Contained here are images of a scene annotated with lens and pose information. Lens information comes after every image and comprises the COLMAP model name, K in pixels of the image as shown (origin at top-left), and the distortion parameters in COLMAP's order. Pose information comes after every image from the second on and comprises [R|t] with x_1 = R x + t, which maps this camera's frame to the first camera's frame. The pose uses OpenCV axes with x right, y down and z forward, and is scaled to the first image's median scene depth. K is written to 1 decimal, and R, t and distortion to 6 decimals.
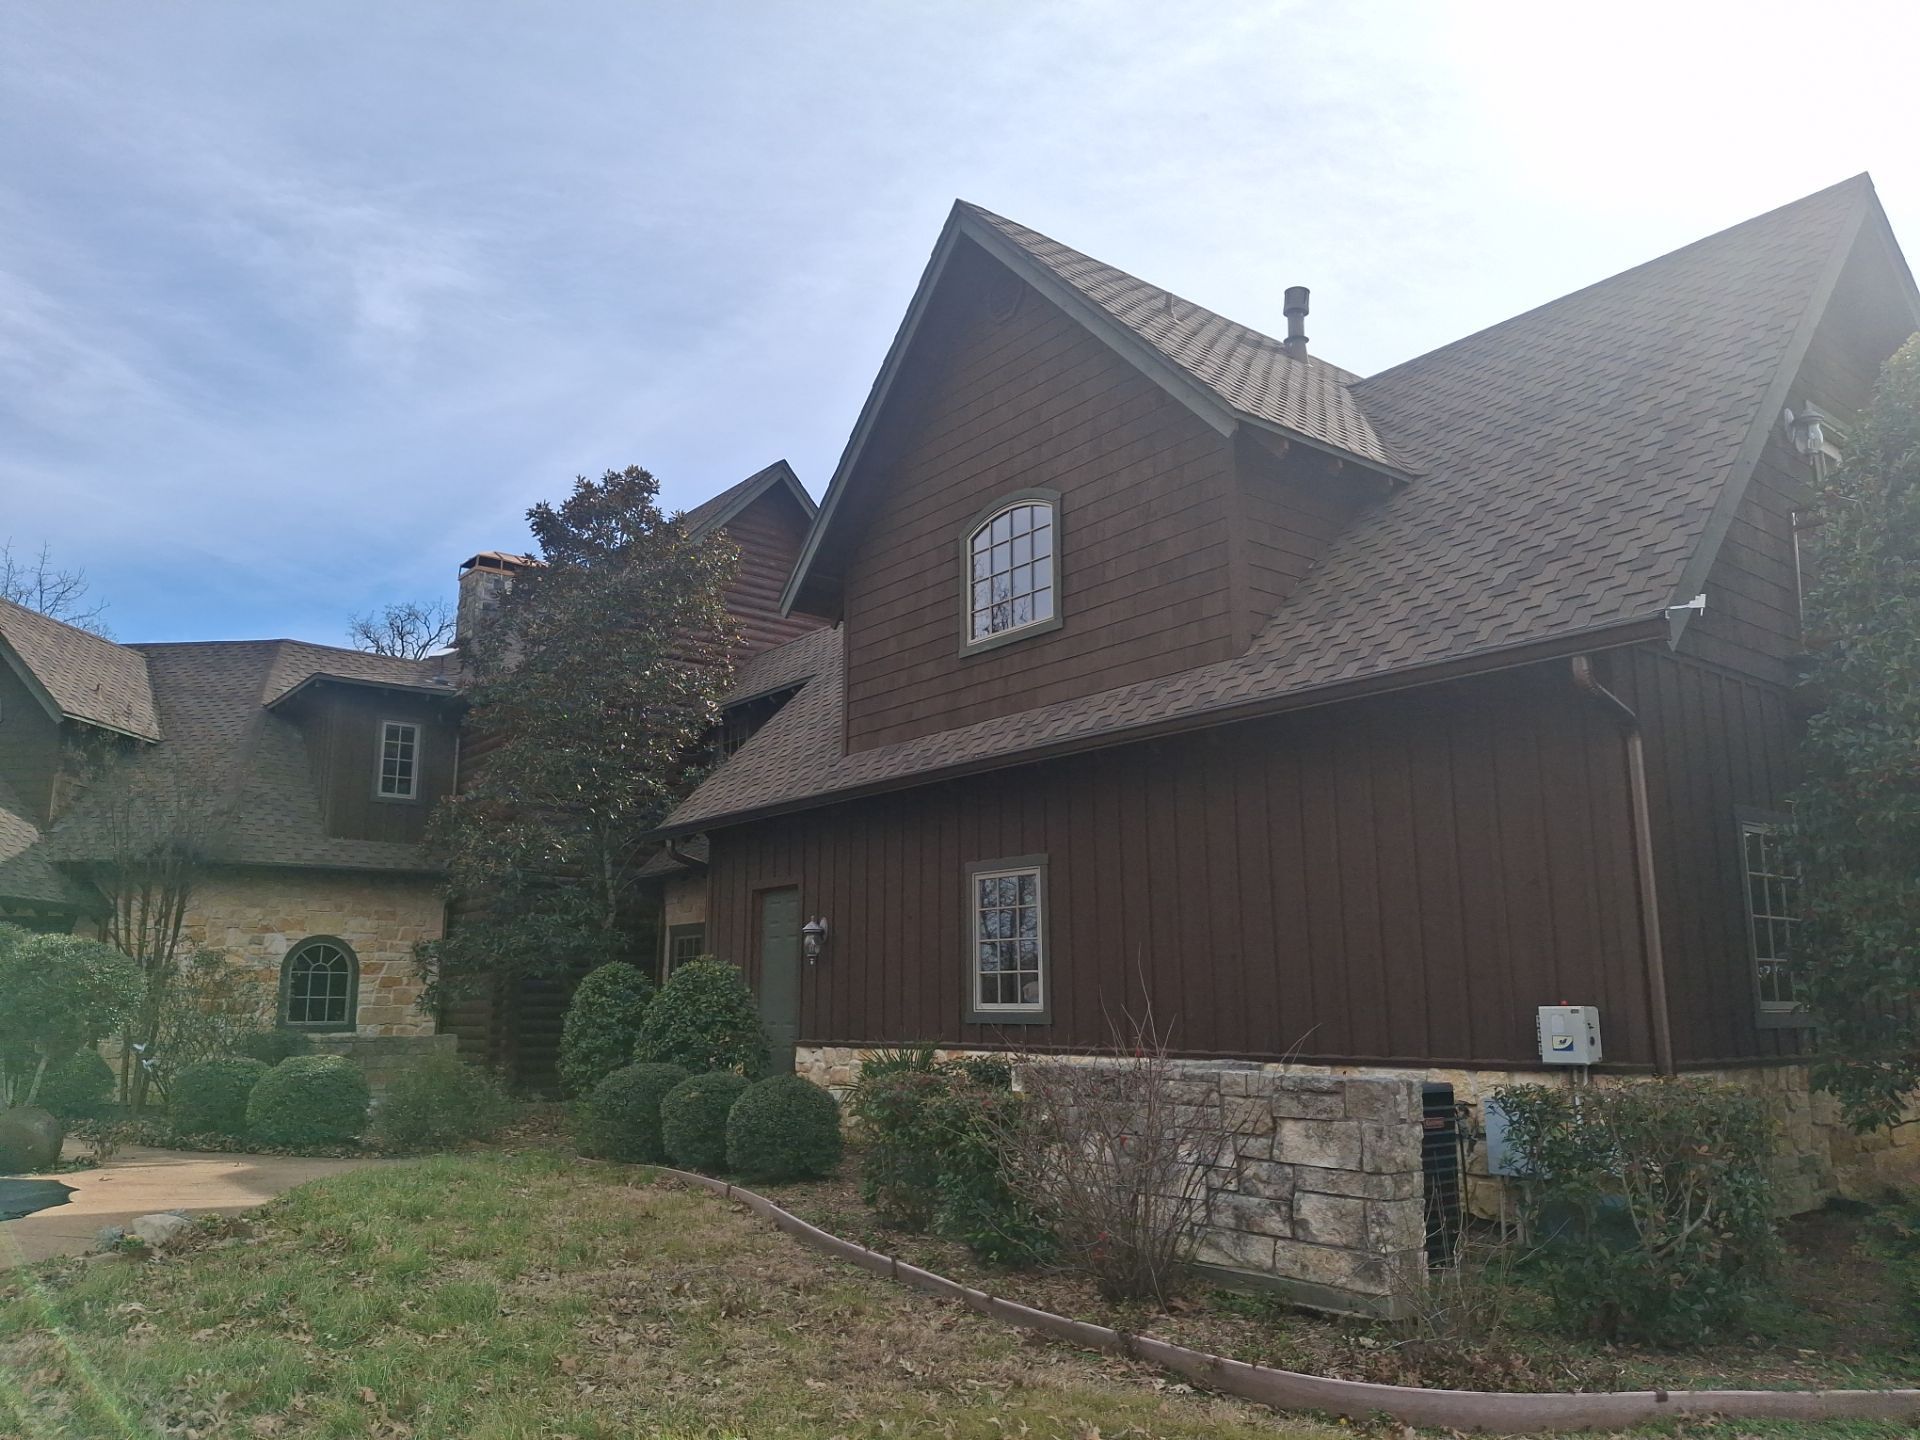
lens RADIAL K [[1385.5, 0, 961.9], [0, 1385.5, 753.6], [0, 0, 1]] dist [0.099668, -0.182739]
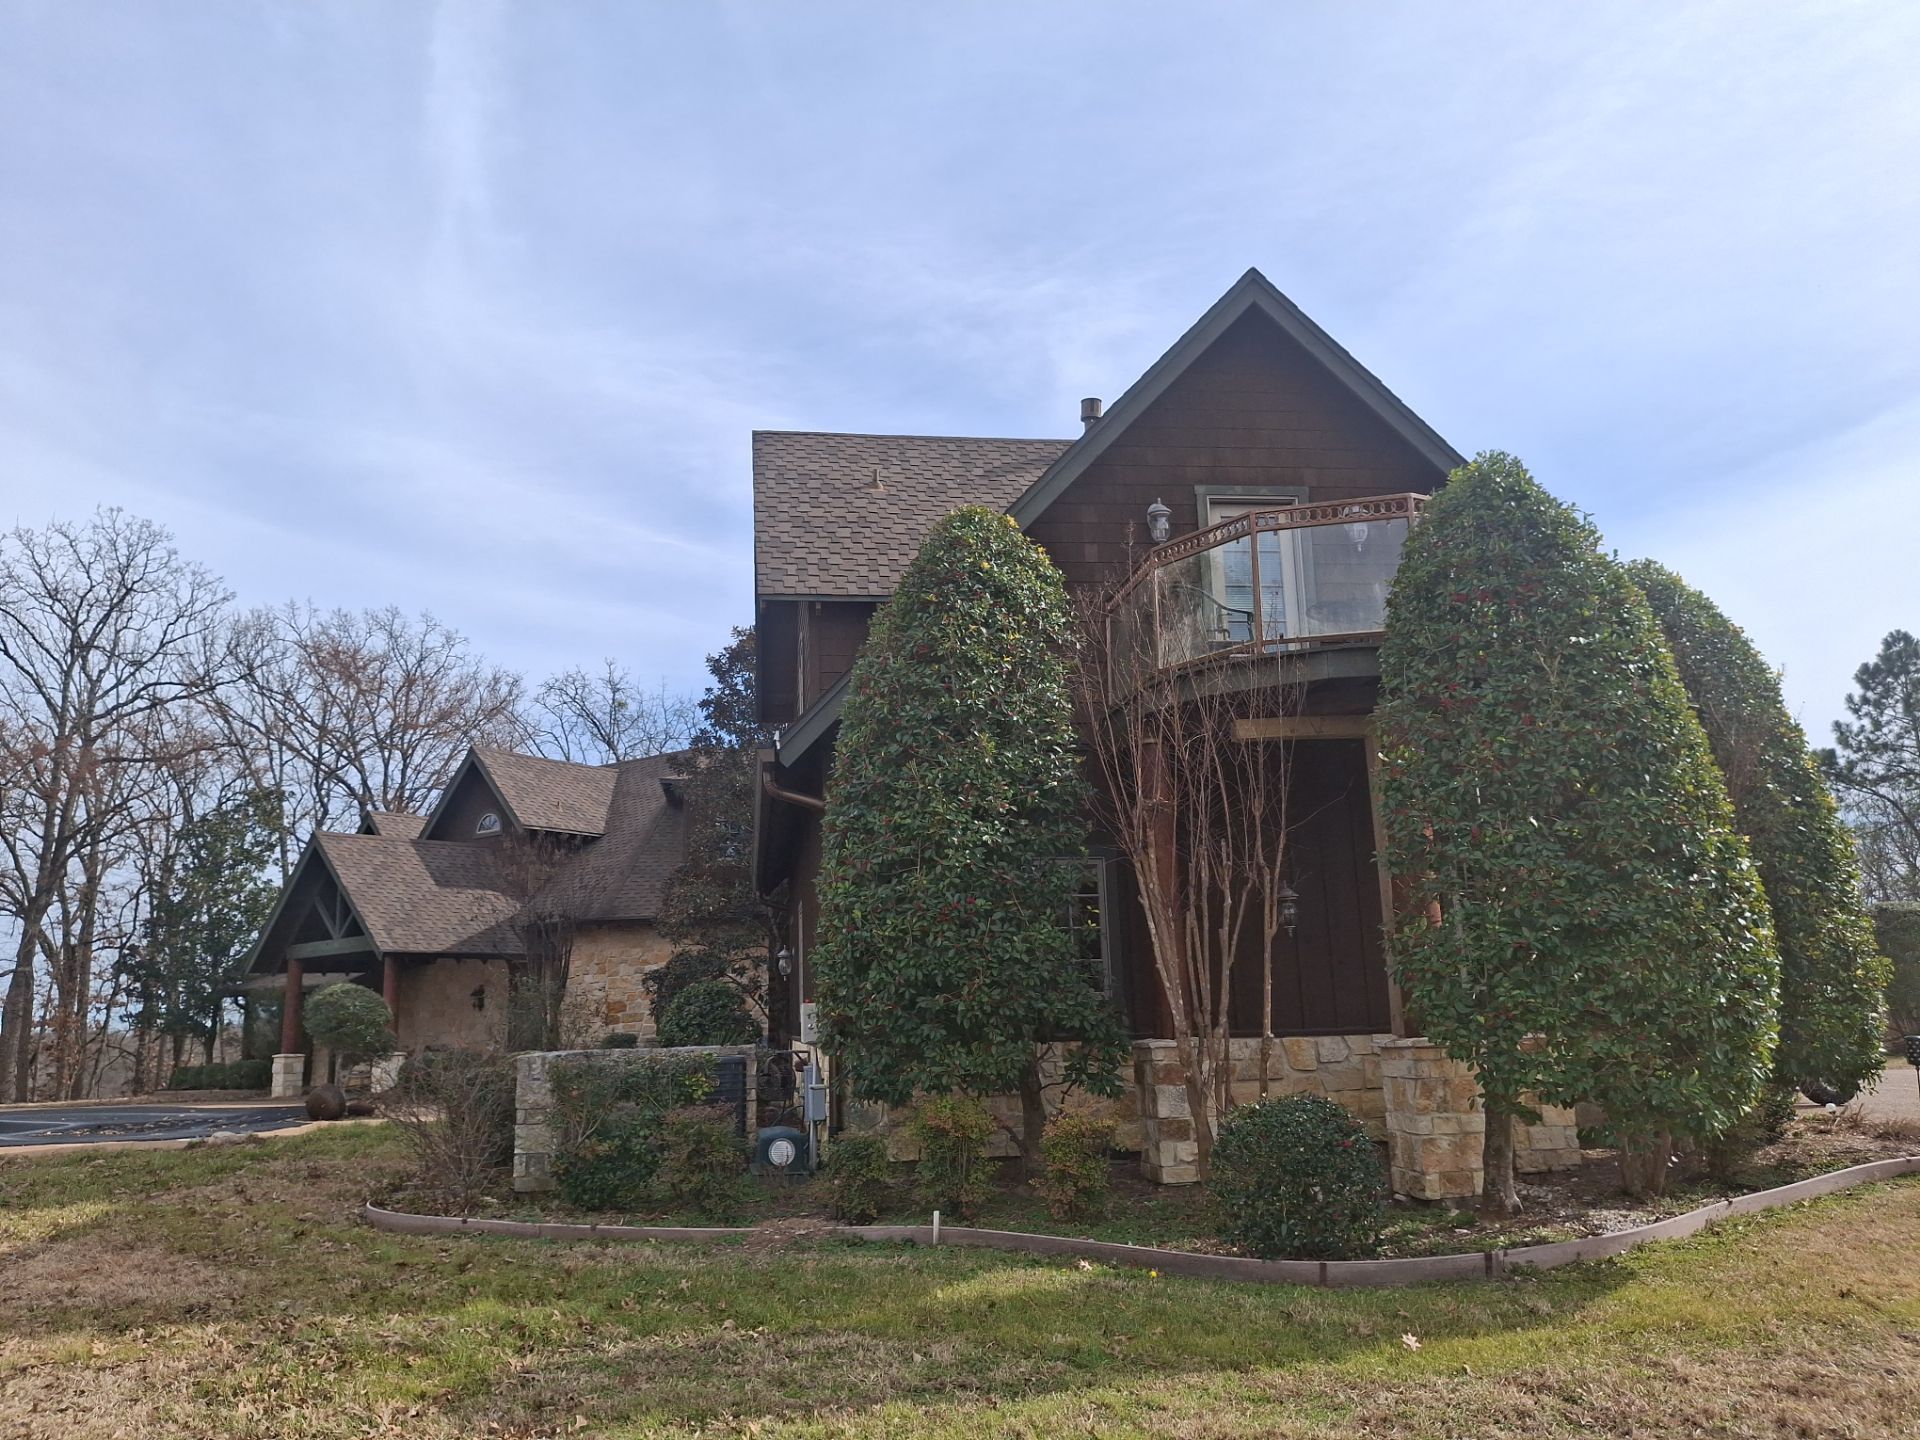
lens RADIAL K [[1385.5, 0, 961.9], [0, 1385.5, 753.6], [0, 0, 1]] dist [0.099668, -0.182739]
pose [[0.863927, -0.118513, -0.489474, 0.690419], [0.120418, 0.992336, -0.027728, -0.010810], [0.489009, -0.034987, 0.871577, -0.098395]]
